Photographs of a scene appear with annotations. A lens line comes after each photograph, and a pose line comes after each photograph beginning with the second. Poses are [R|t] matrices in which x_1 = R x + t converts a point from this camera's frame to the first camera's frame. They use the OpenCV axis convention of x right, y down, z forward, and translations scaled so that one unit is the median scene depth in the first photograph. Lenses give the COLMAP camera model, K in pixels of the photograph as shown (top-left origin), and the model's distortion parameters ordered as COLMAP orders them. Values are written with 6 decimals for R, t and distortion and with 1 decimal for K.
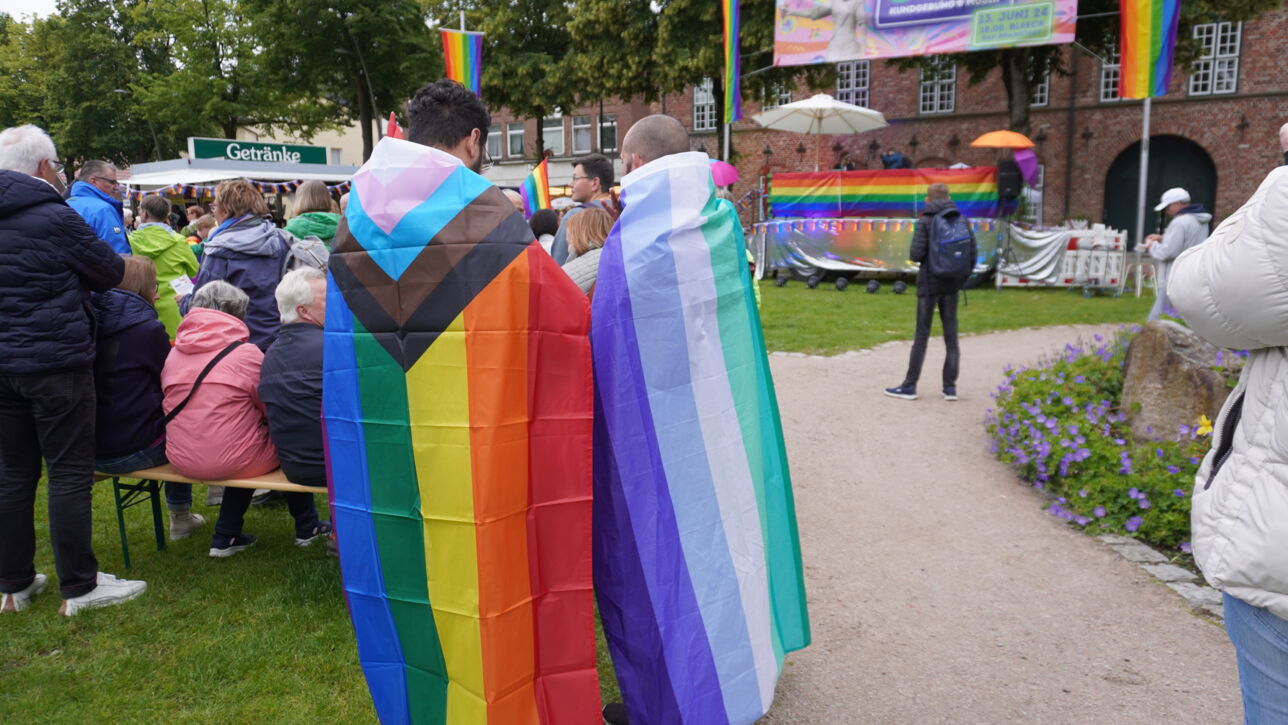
lens RADIAL K [[874.9, 0, 644.0], [0, 874.9, 362.5], [0, 0, 1]] dist [-0.048003, 0.040303]
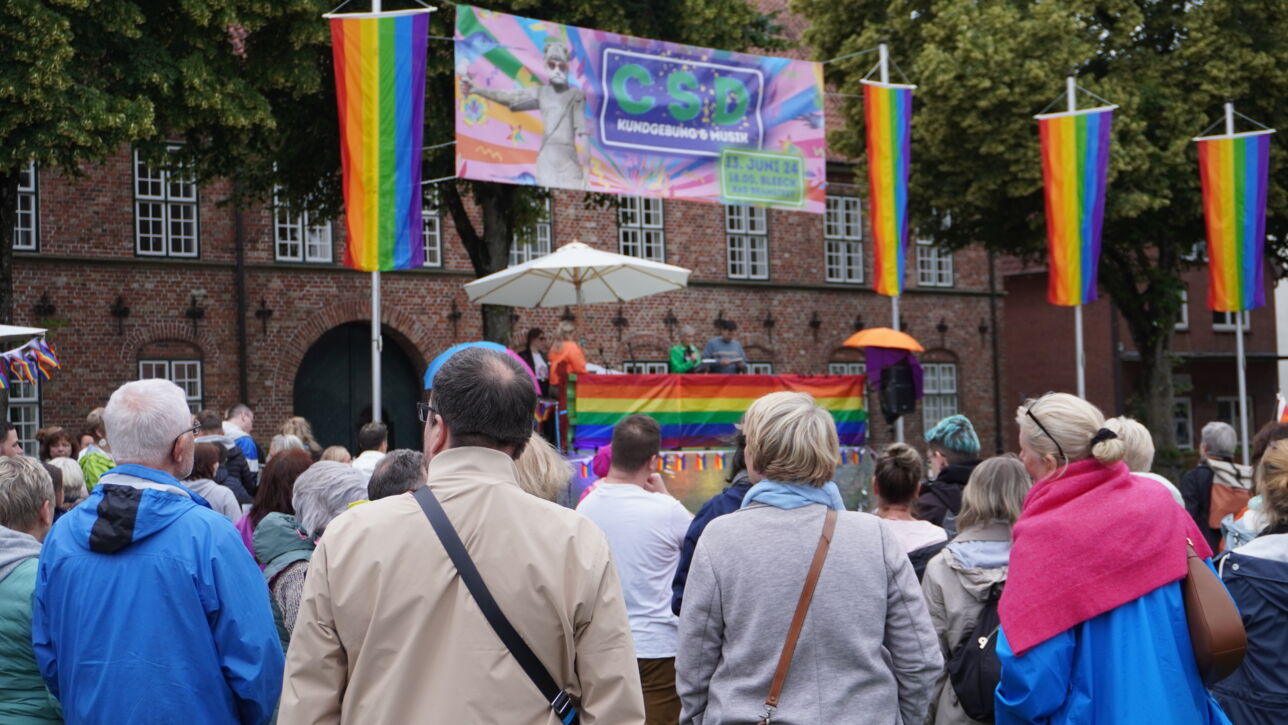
lens RADIAL K [[1928.4, 0, 644.0], [0, 1928.4, 362.5], [0, 0, 1]] dist [0.017622, 0.048561]
pose [[0.342966, 0.036711, 0.938630, -0.749861], [0.169187, 0.980481, -0.100167, -0.068969], [-0.923986, 0.193158, 0.330060, 0.411859]]
